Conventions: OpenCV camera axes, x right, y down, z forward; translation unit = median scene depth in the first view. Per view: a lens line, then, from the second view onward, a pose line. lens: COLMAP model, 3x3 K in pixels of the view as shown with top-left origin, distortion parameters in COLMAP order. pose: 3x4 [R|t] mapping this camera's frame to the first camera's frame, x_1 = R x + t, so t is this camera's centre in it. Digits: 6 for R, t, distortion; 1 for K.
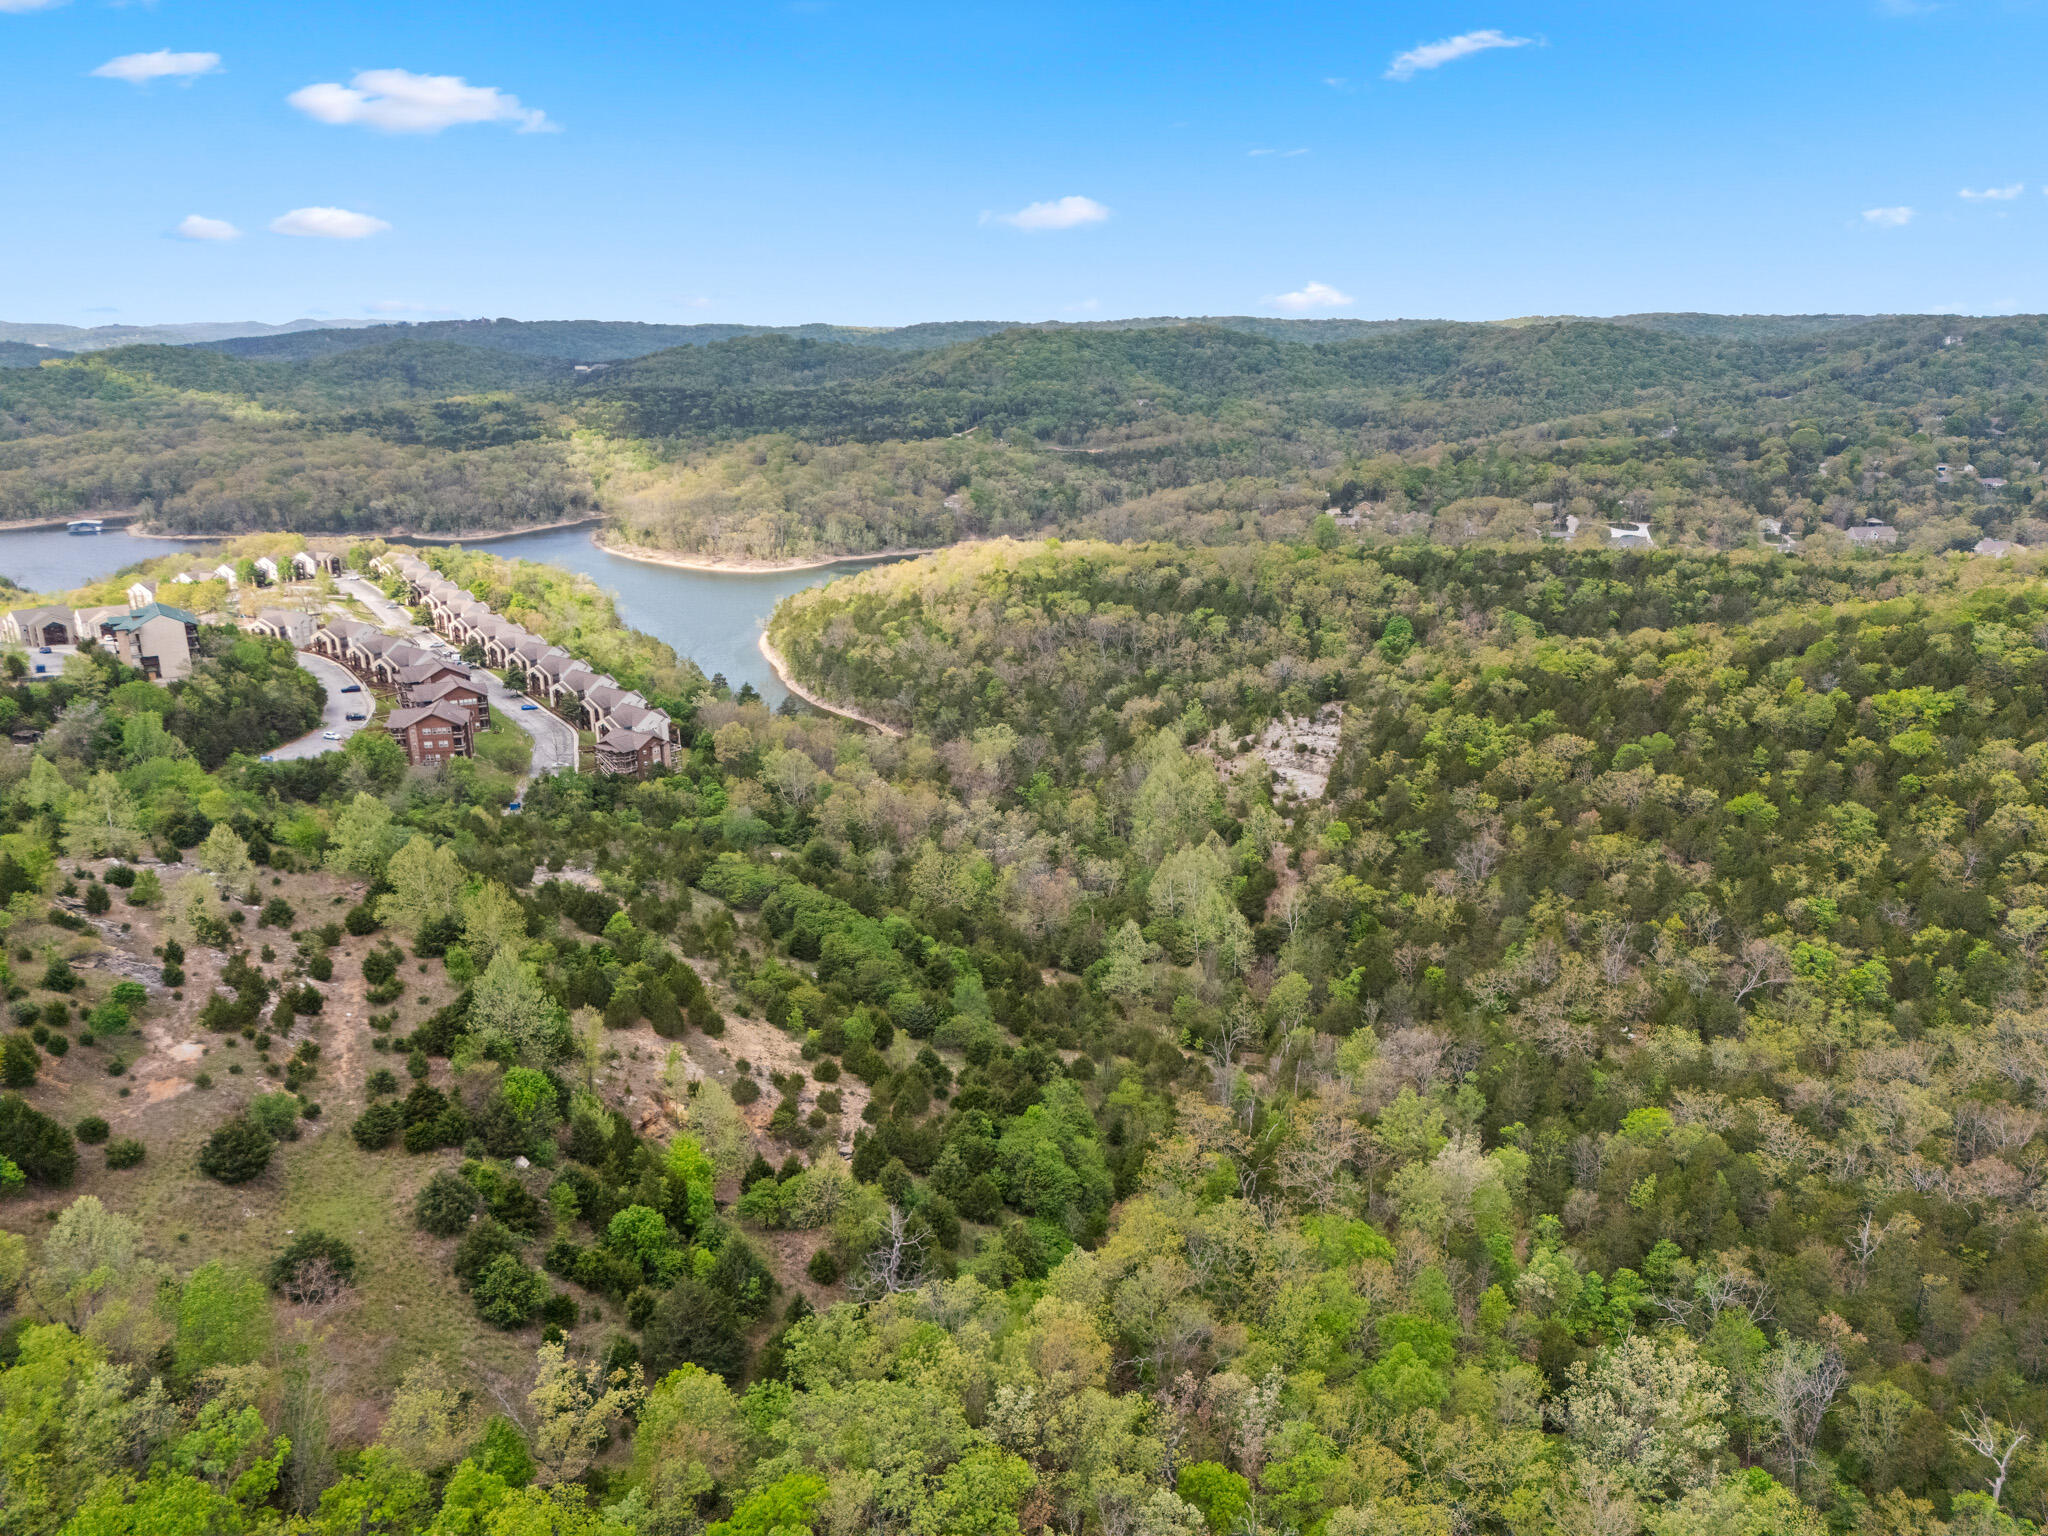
lens RADIAL K [[1505.5, 0, 1060.0], [0, 1505.5, 774.9], [0, 0, 1]] dist [0.085542, -0.075046]
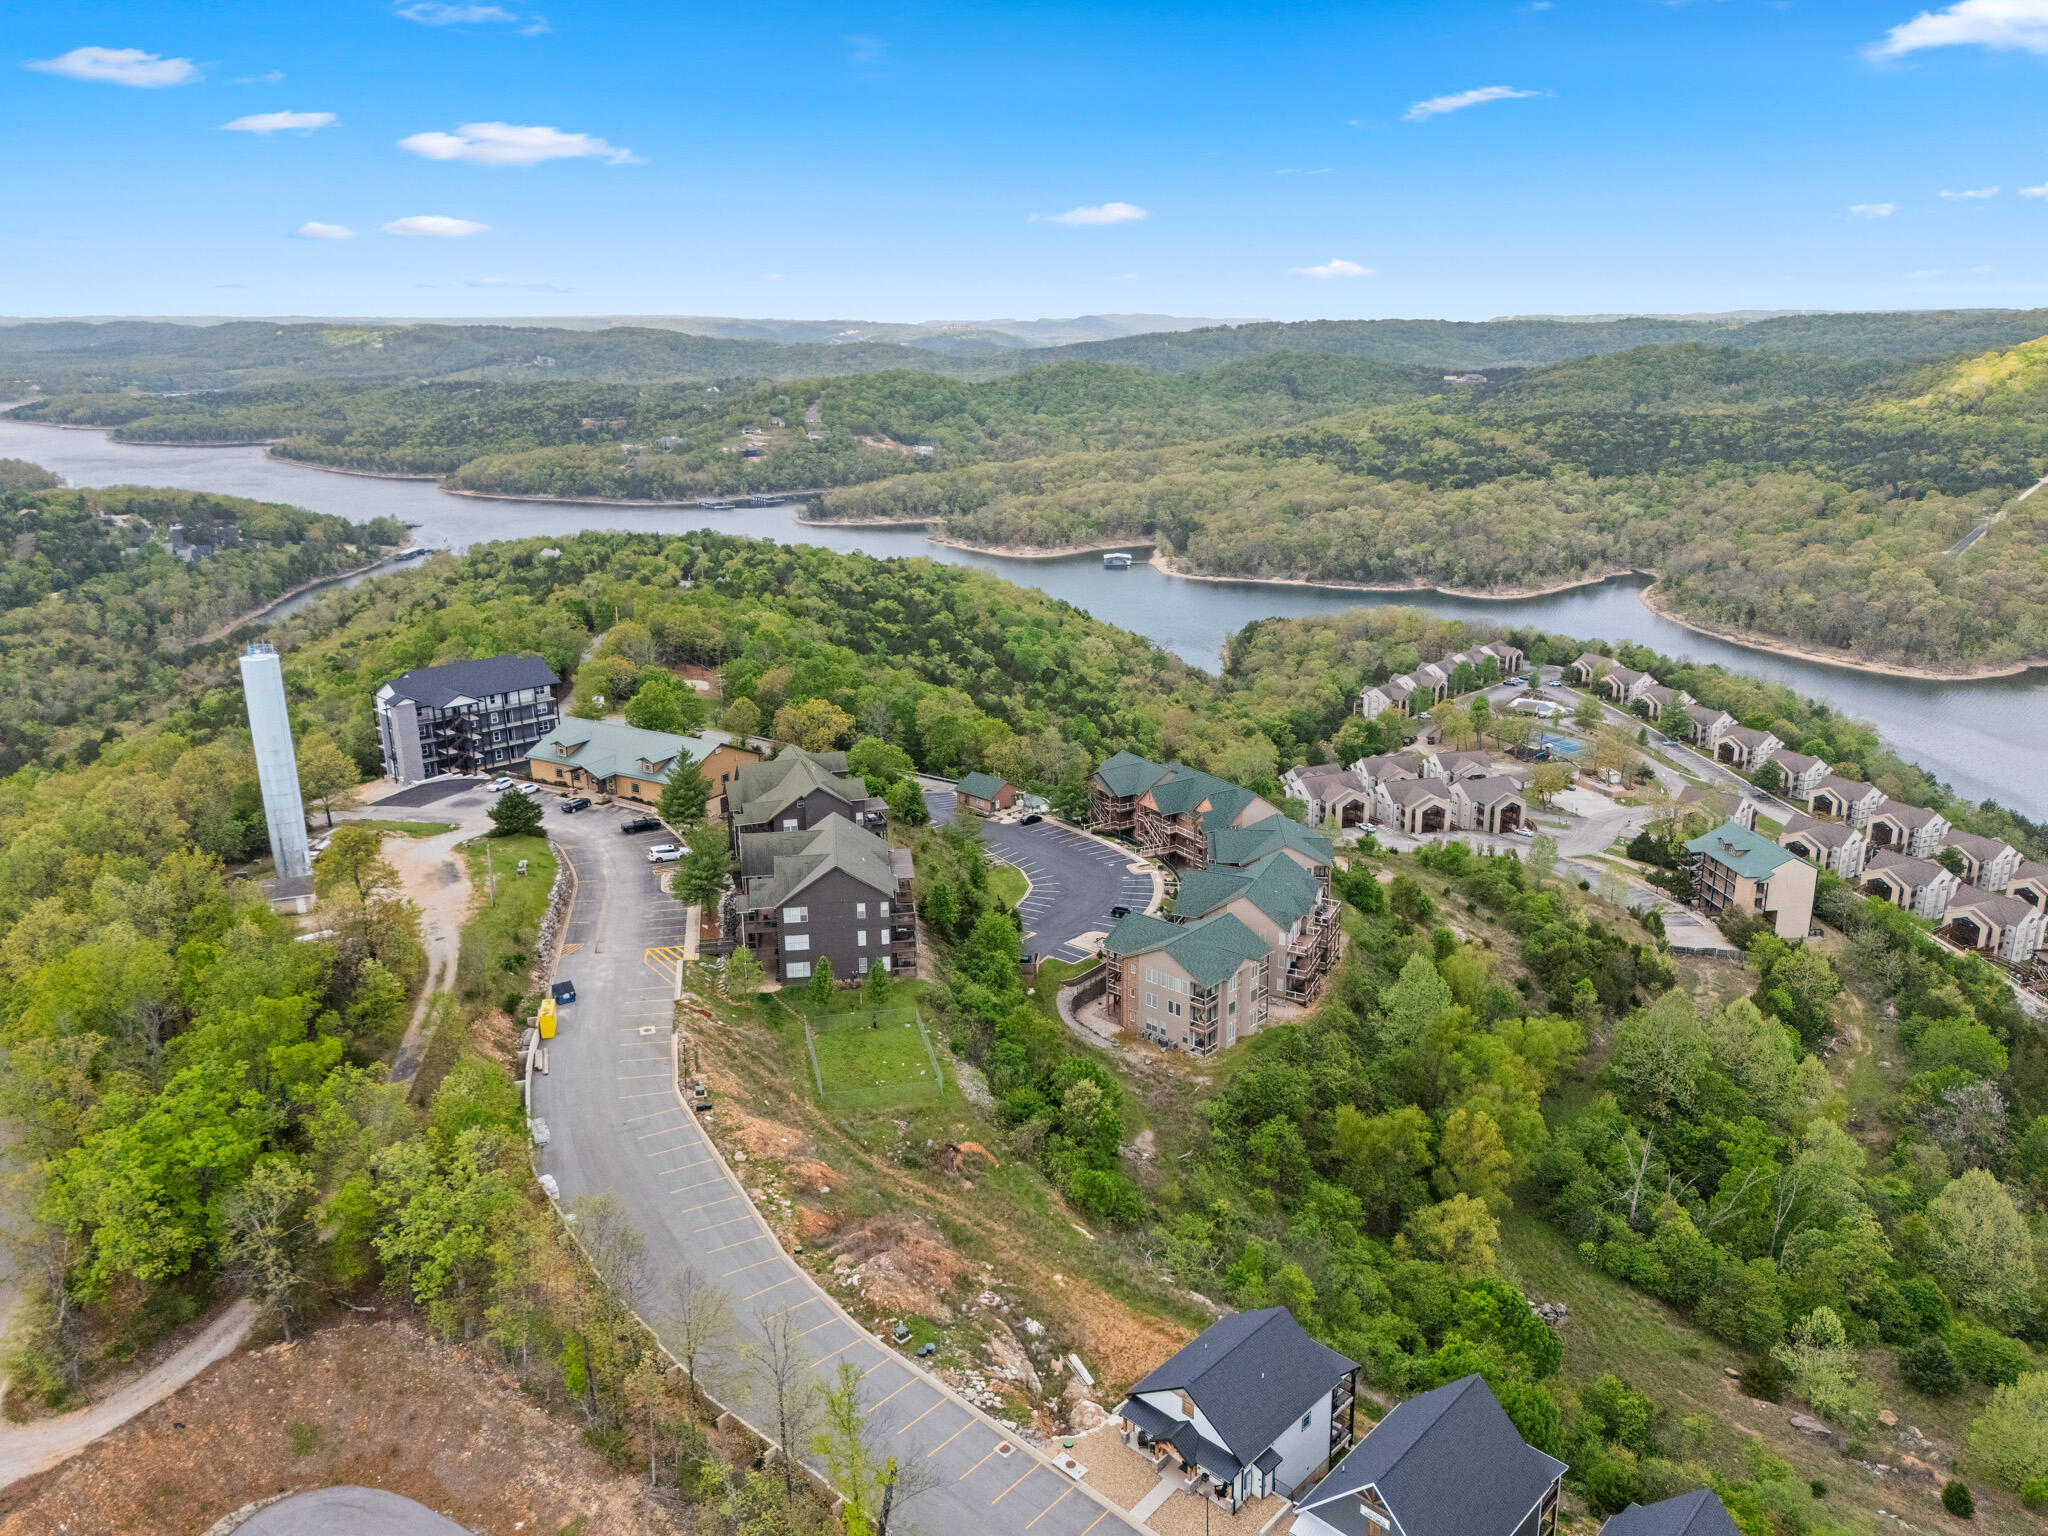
lens RADIAL K [[1483.9, 0, 1041.2], [0, 1483.9, 764.3], [0, 0, 1]] dist [0.075792, -0.064628]
pose [[0.899375, 0.121703, -0.419896, -0.566329], [-0.118922, 0.992358, 0.032907, -0.119856], [0.420692, 0.020340, 0.906976, 0.176987]]
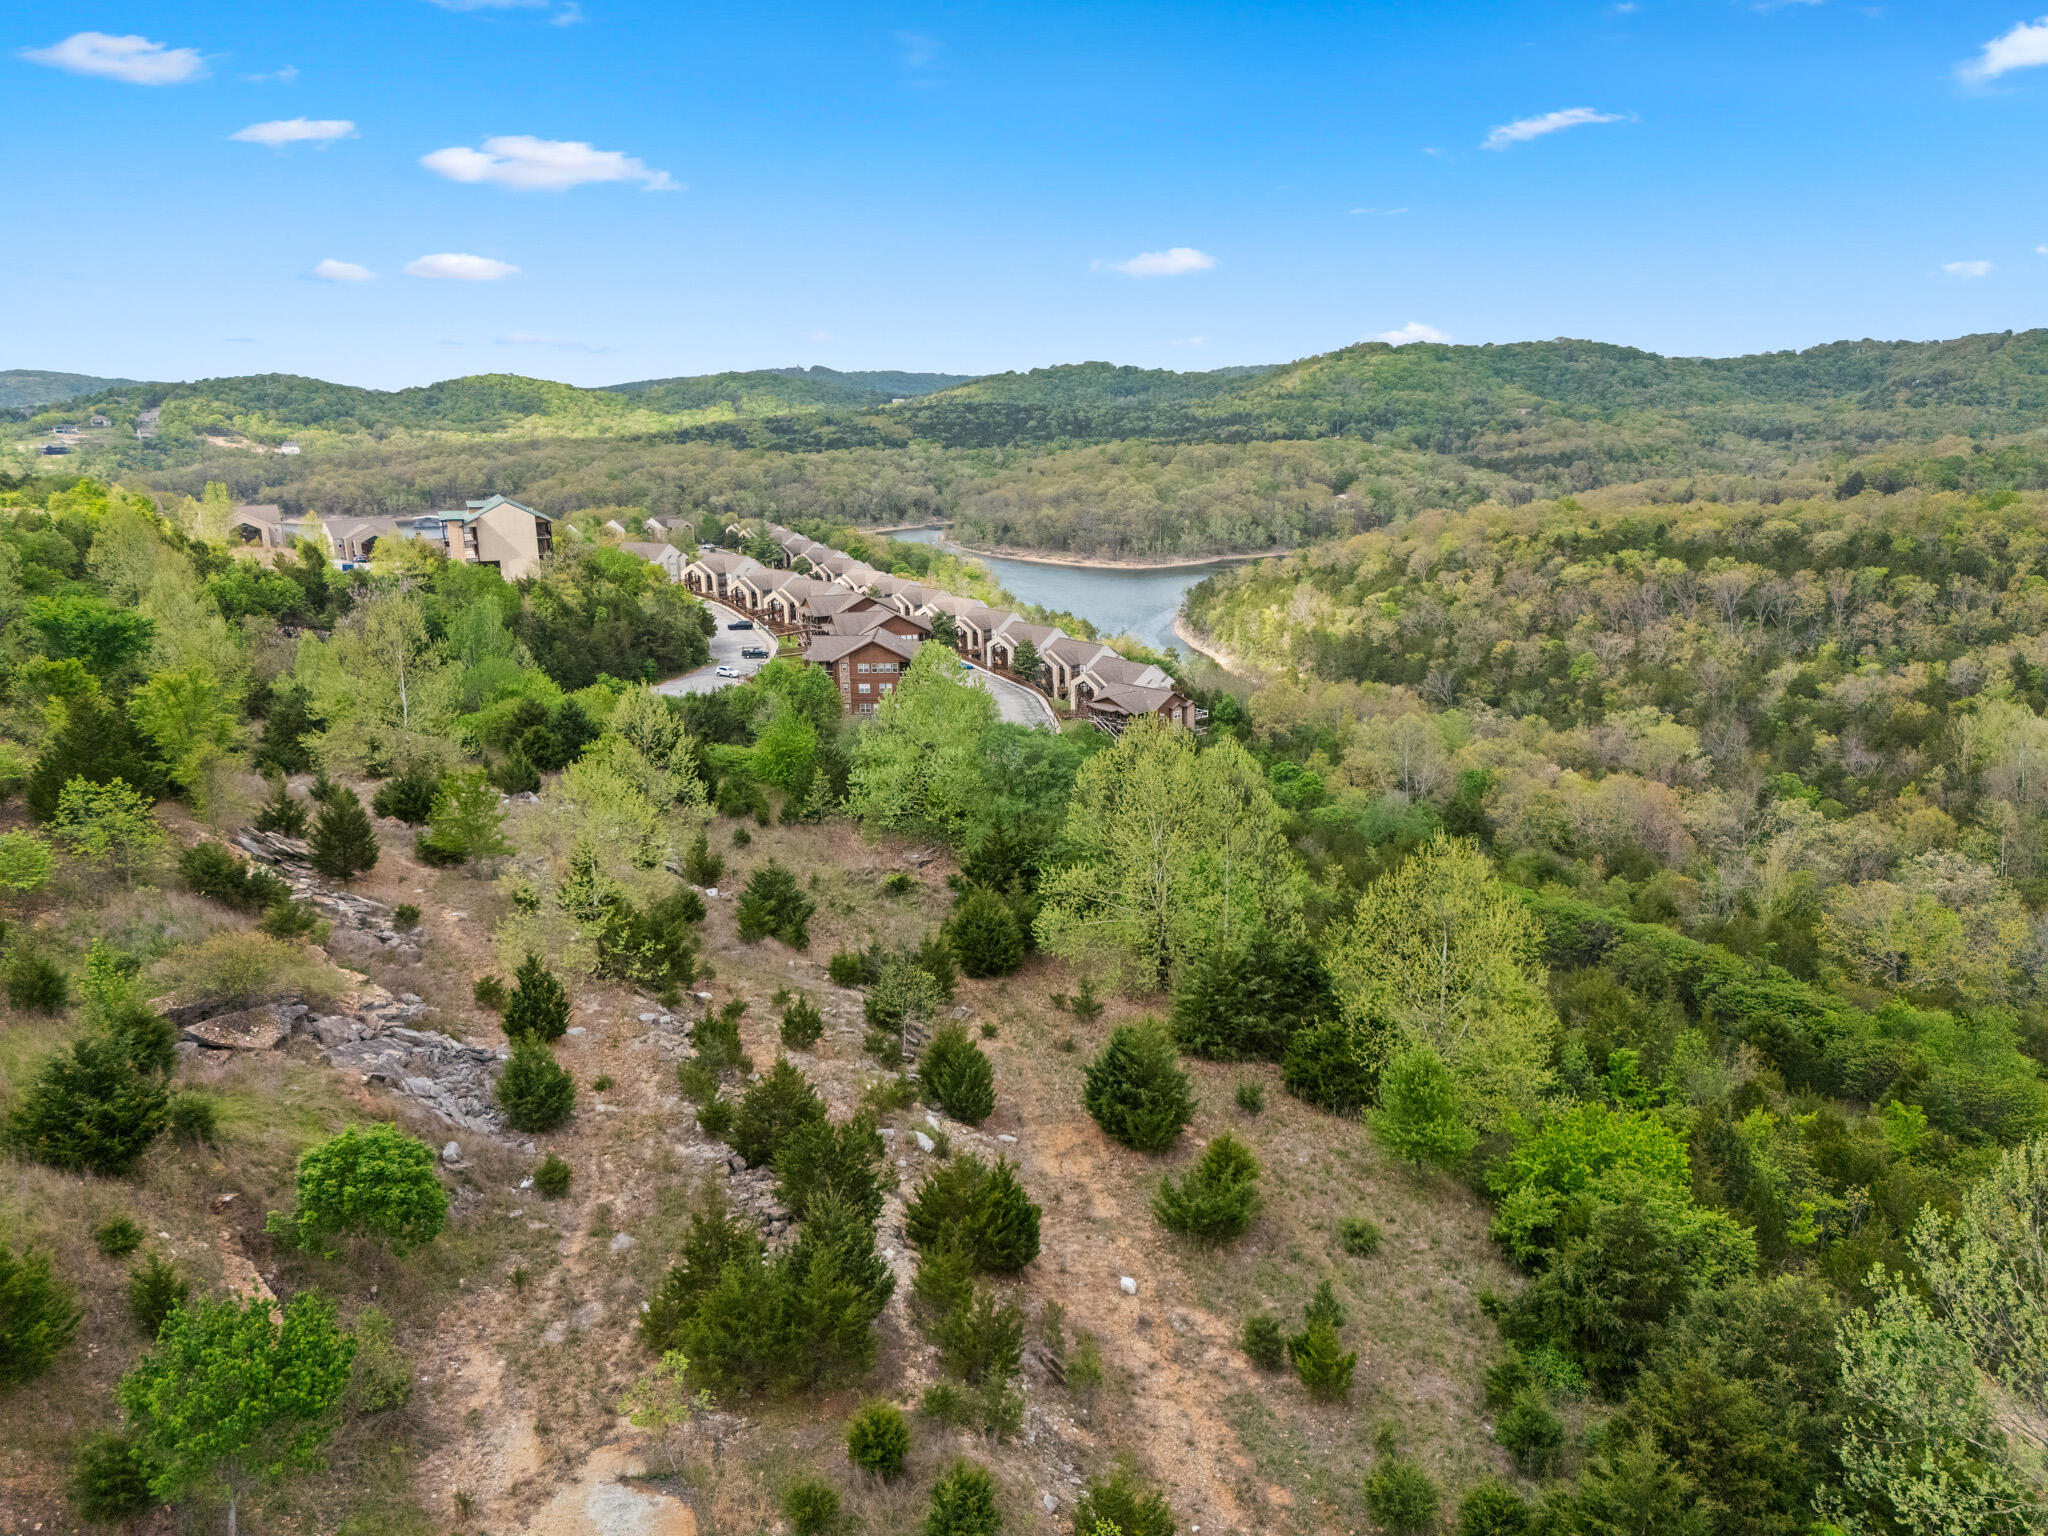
lens RADIAL K [[1486.9, 0, 1074.5], [0, 1486.9, 793.3], [0, 0, 1]] dist [0.082065, -0.076648]
pose [[0.987022, 0.038621, -0.155873, -0.194392], [-0.043246, 0.998716, -0.026387, 0.035138], [0.154654, 0.032785, 0.987425, 0.328306]]
